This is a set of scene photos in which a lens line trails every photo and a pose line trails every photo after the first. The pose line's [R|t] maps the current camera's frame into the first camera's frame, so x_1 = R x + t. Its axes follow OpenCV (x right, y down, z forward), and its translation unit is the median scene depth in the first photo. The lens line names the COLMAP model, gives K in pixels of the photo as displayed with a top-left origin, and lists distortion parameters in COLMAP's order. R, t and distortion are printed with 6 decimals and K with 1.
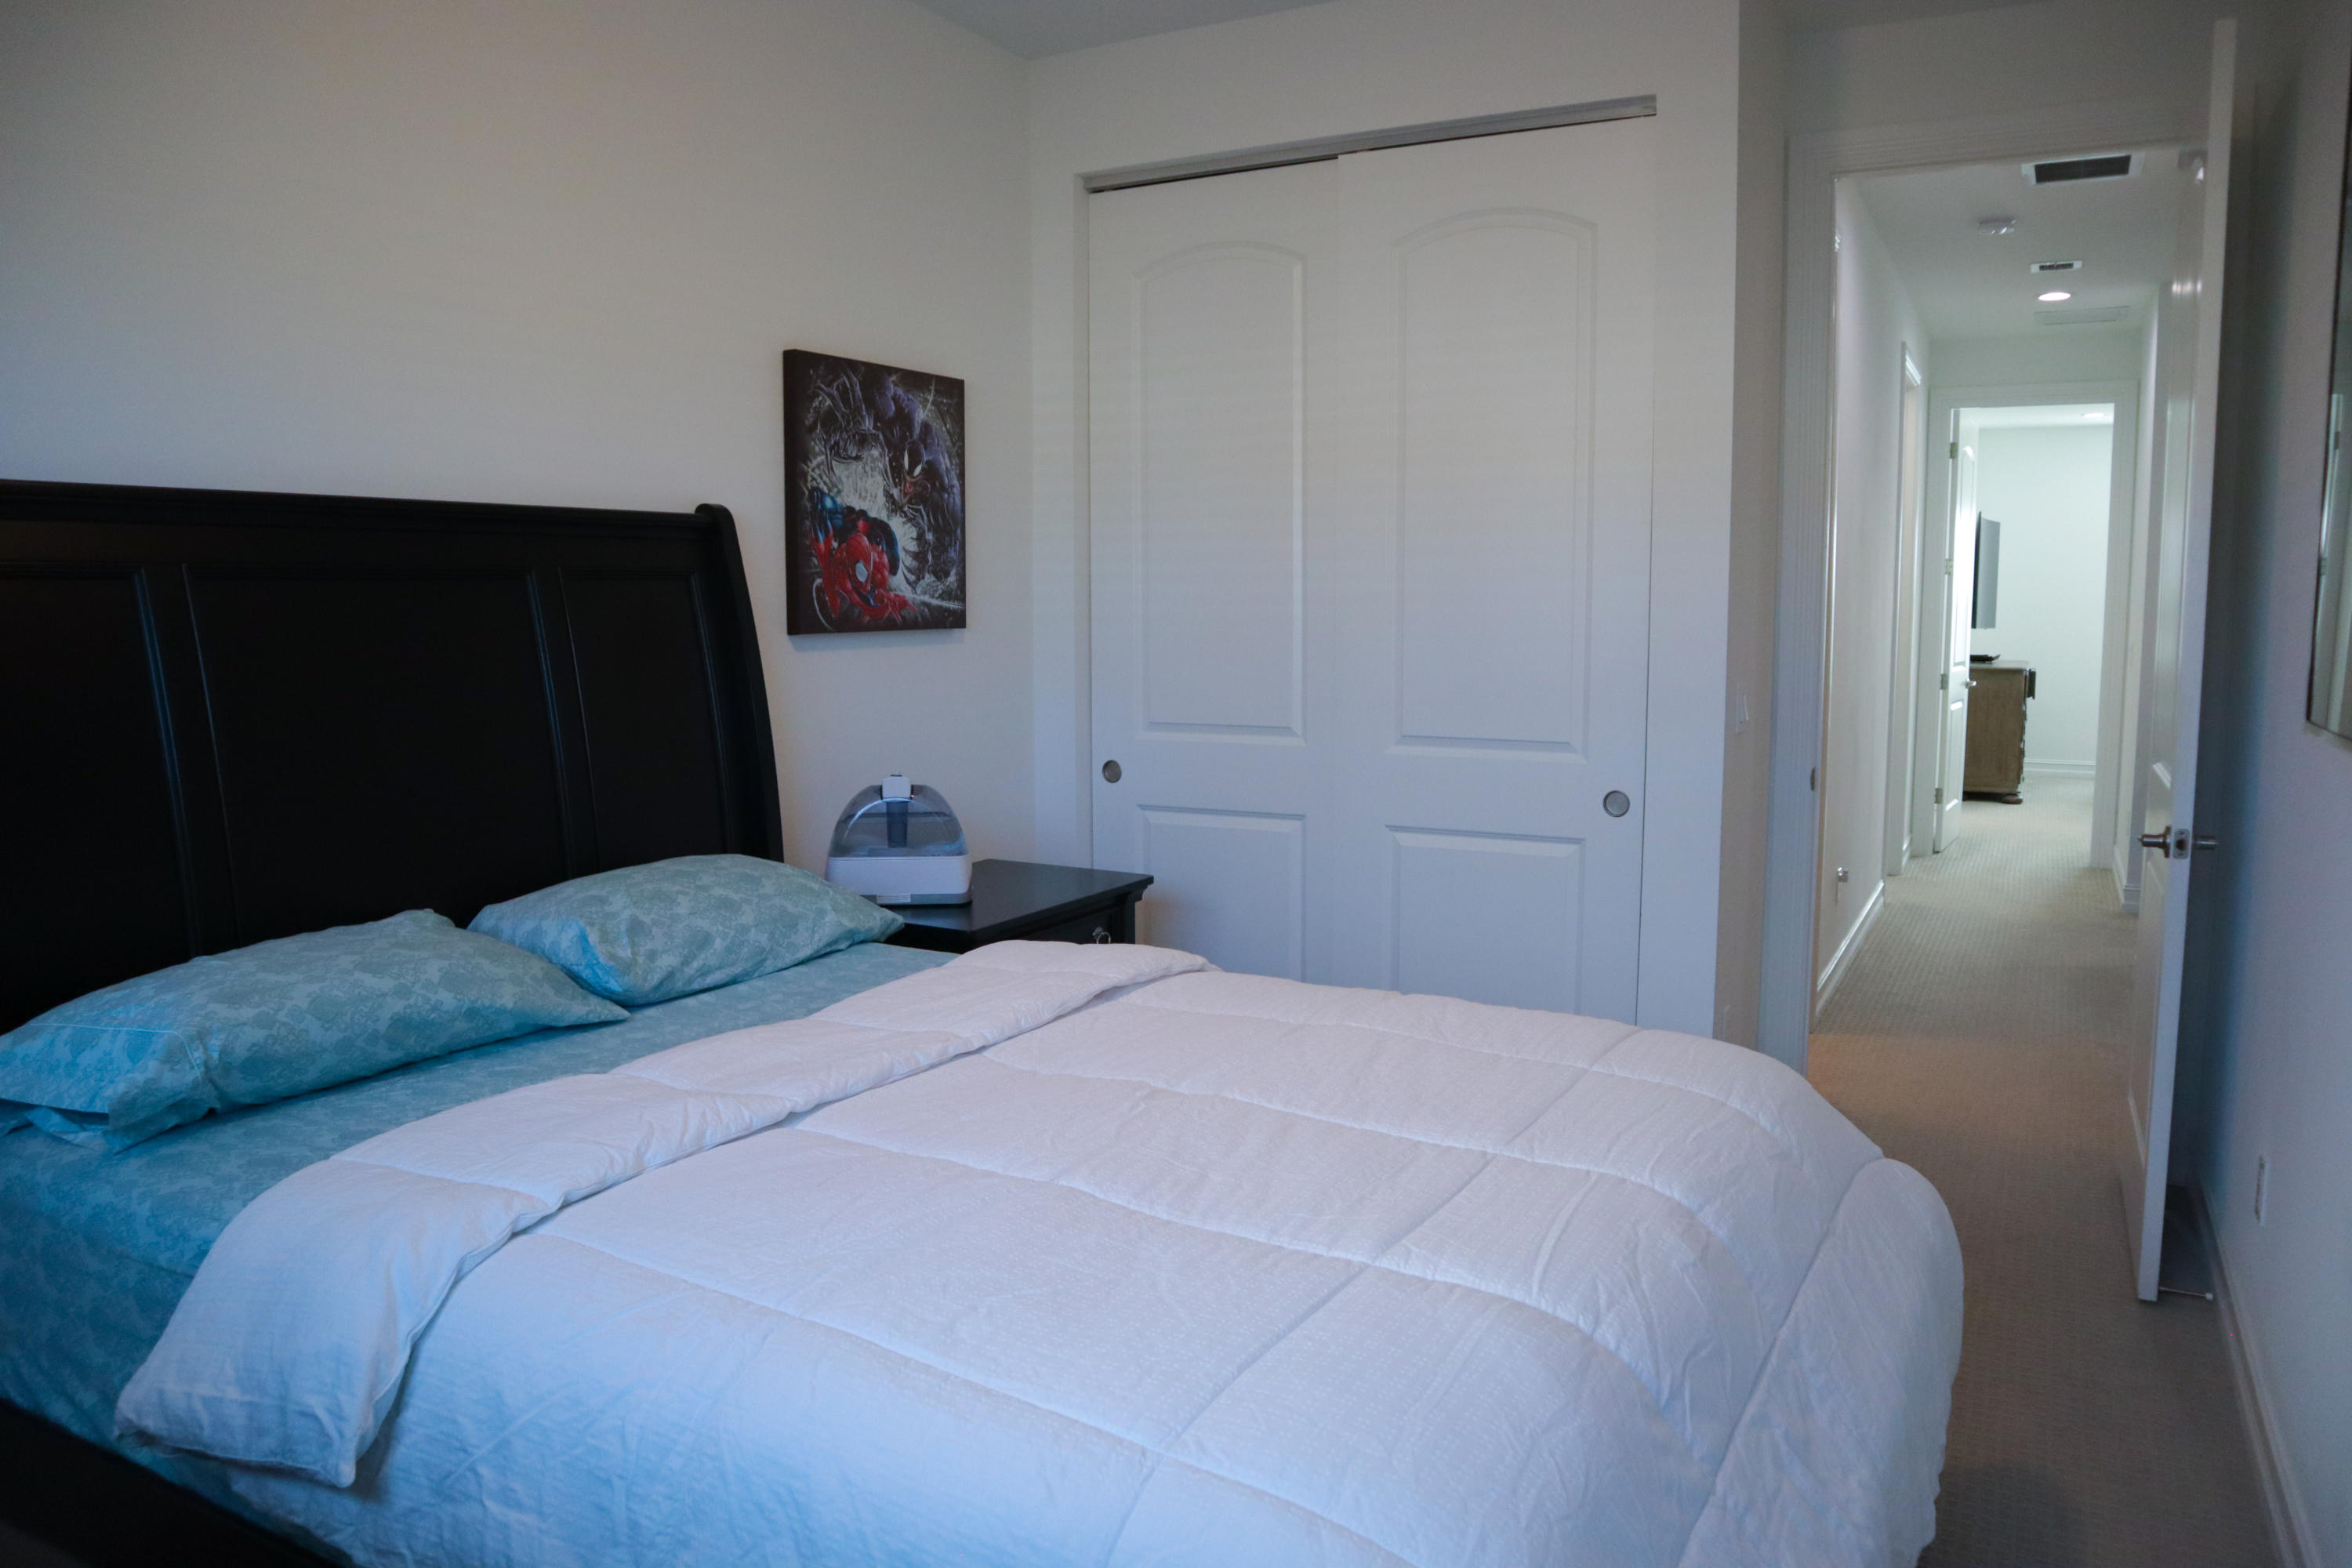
lens RADIAL K [[1630.1, 0, 1176.0], [0, 1630.1, 784.0], [0, 0, 1]] dist [-0.118078, 0.062307]
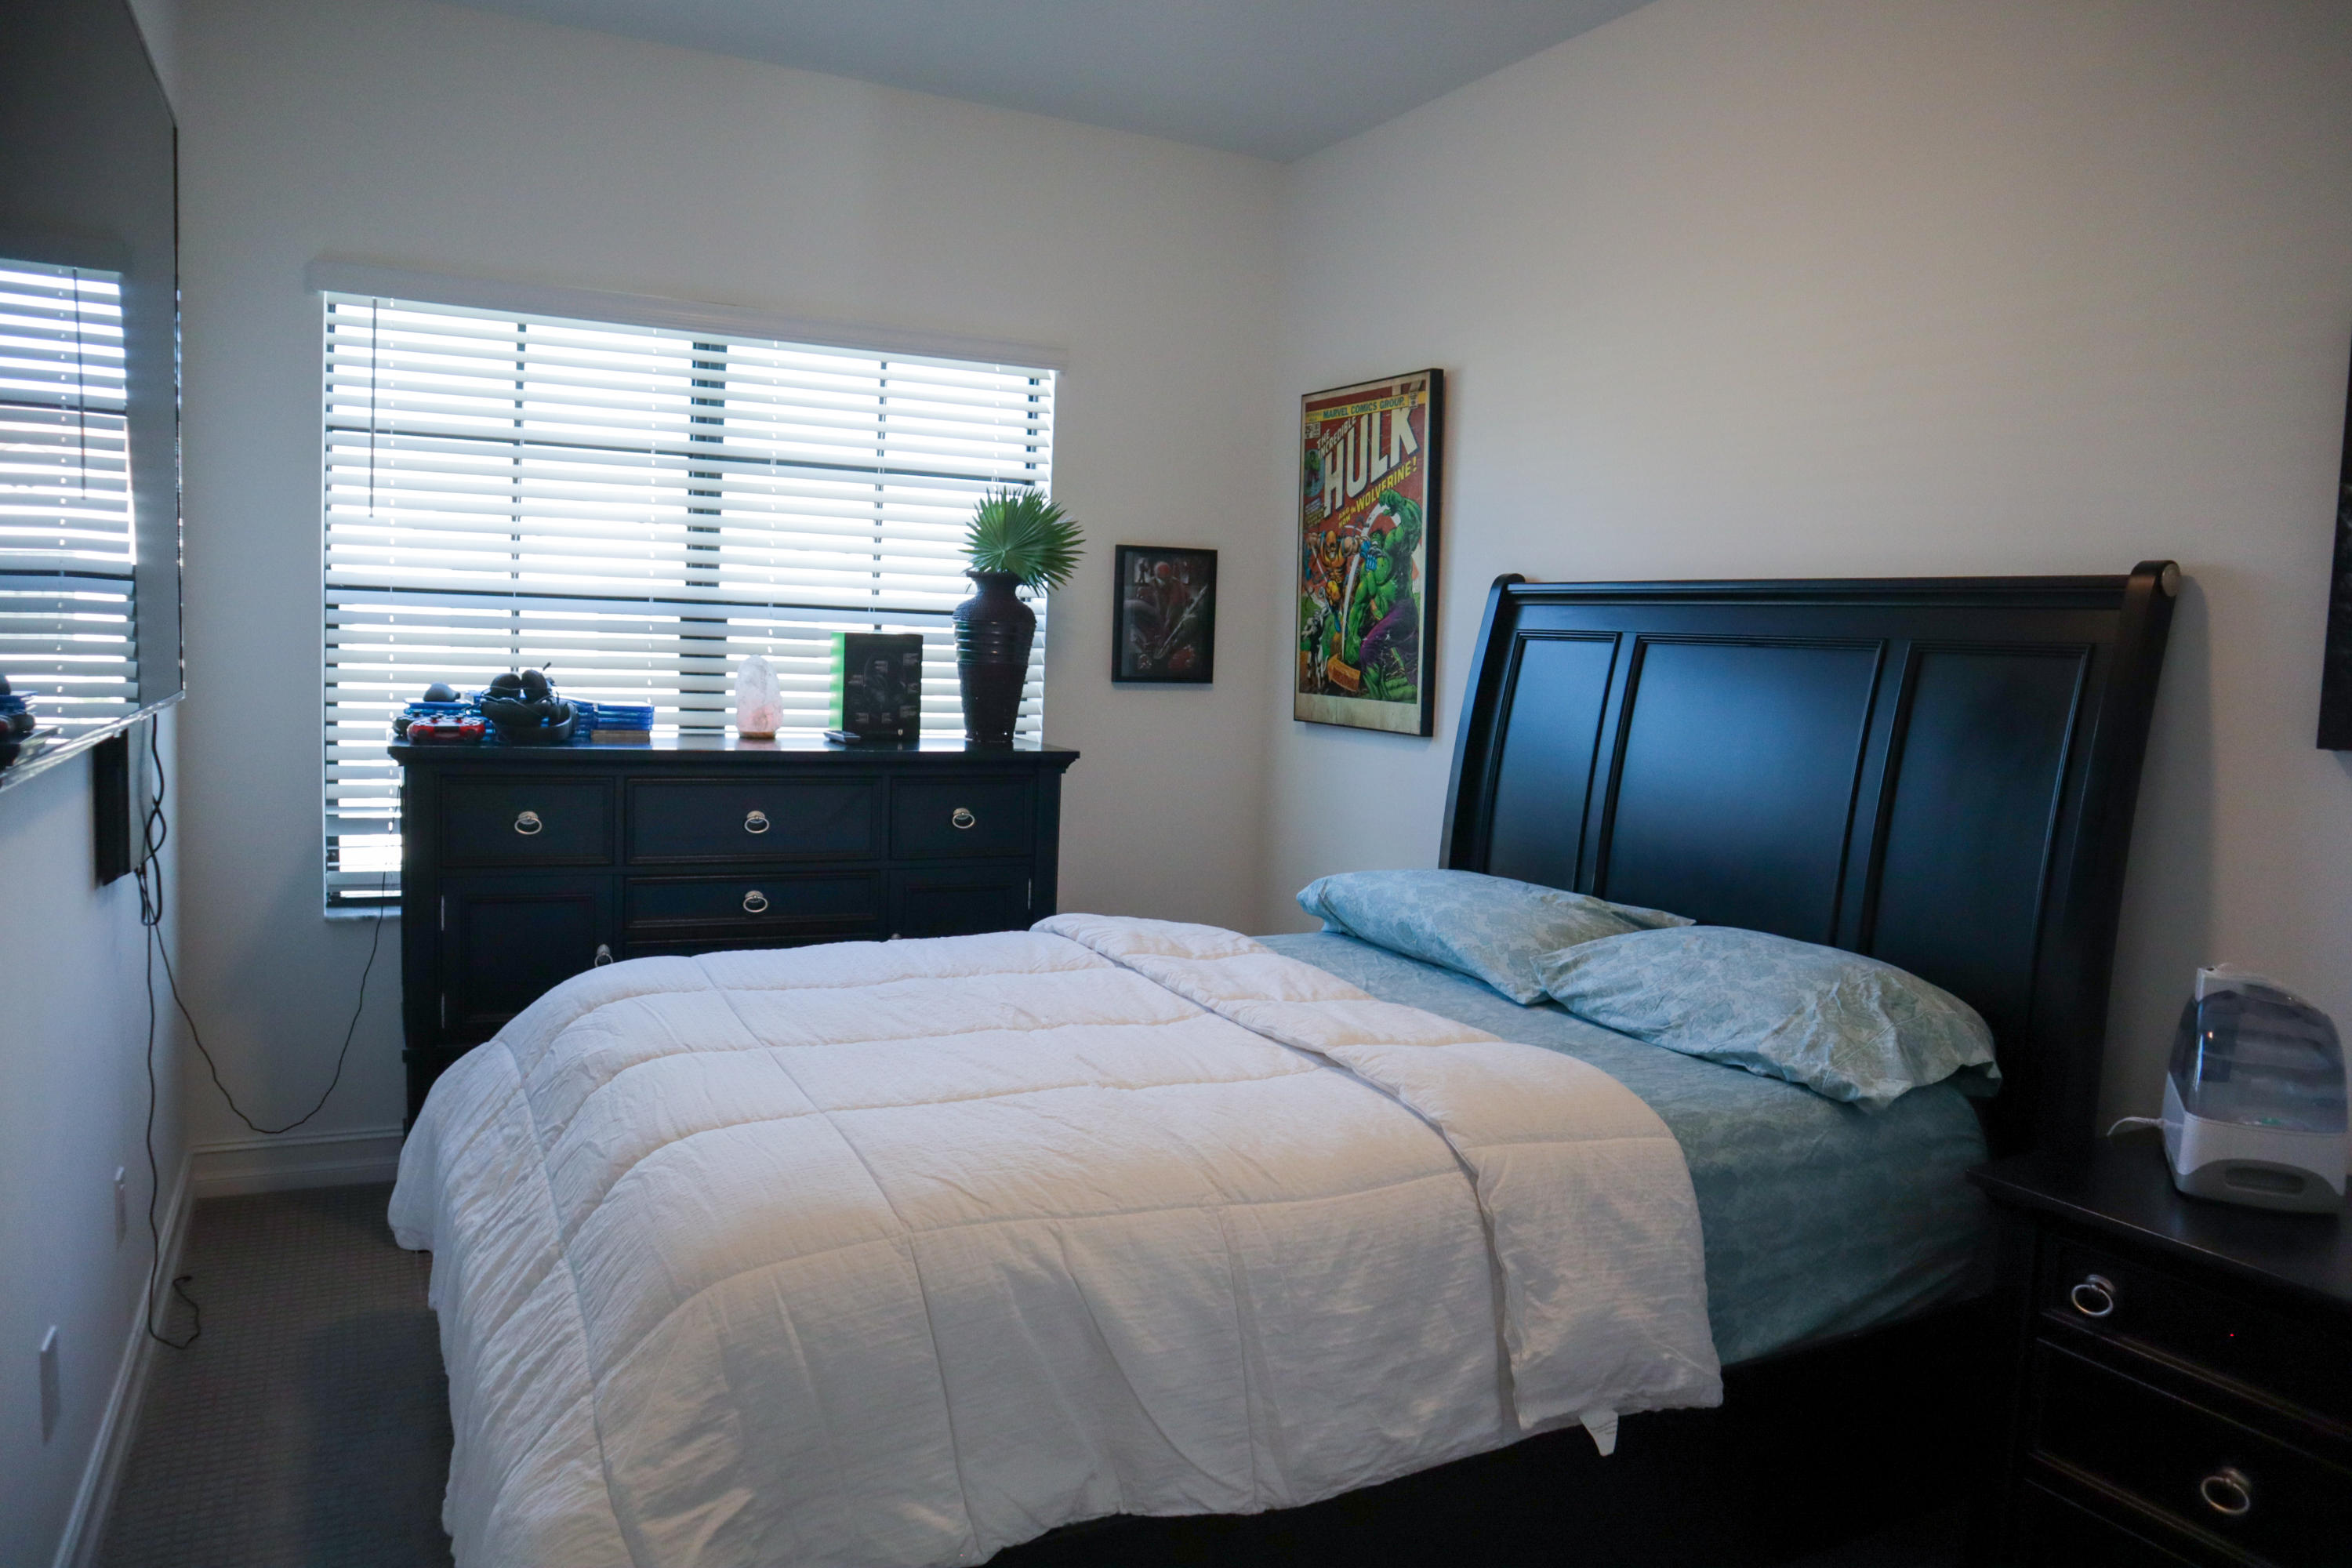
lens RADIAL K [[1630.1, 0, 1176.0], [0, 1630.1, 784.0], [0, 0, 1]] dist [-0.118078, 0.062307]
pose [[-0.563262, 0.052562, -0.824605, 0.763210], [-0.130051, 0.979896, 0.151294, -0.159031], [0.815979, 0.192459, -0.545103, 1.361818]]
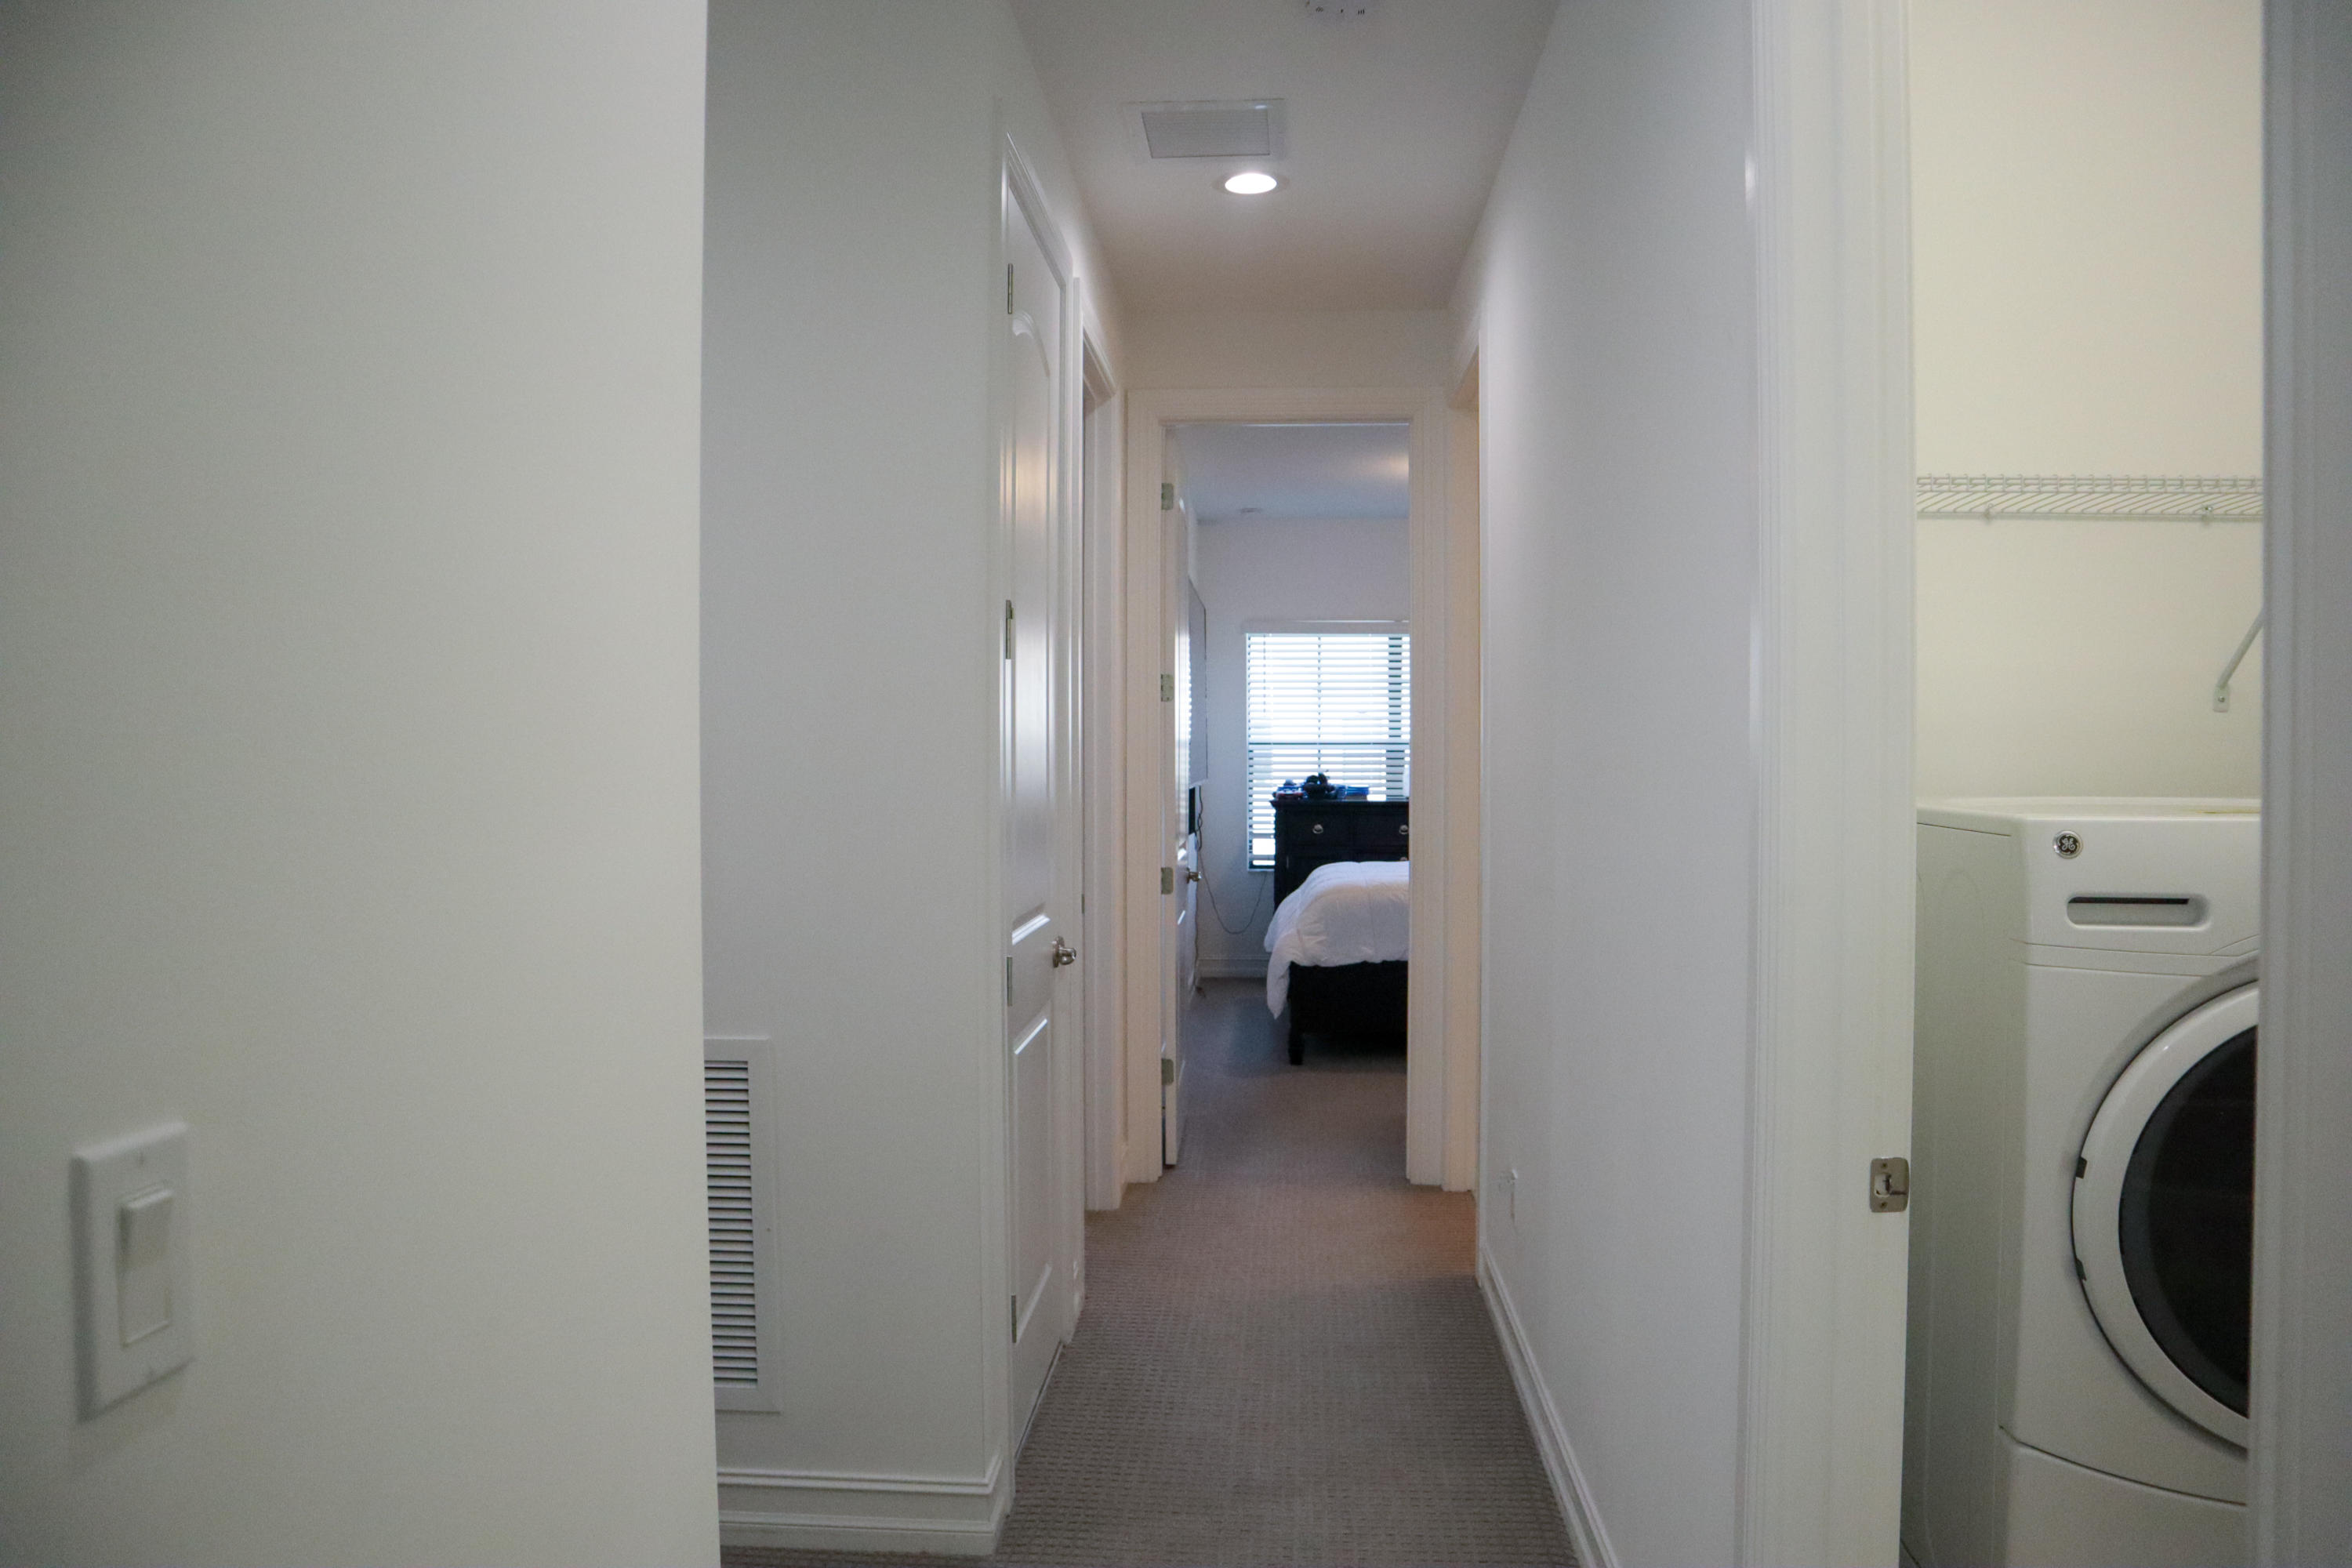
lens RADIAL K [[1630.1, 0, 1176.0], [0, 1630.1, 784.0], [0, 0, 1]] dist [-0.118078, 0.062307]
pose [[-0.906184, 0.009984, -0.422765, 1.408865], [-0.044816, 0.991824, 0.119486, -0.294964], [0.420501, 0.127224, -0.898328, 2.591912]]
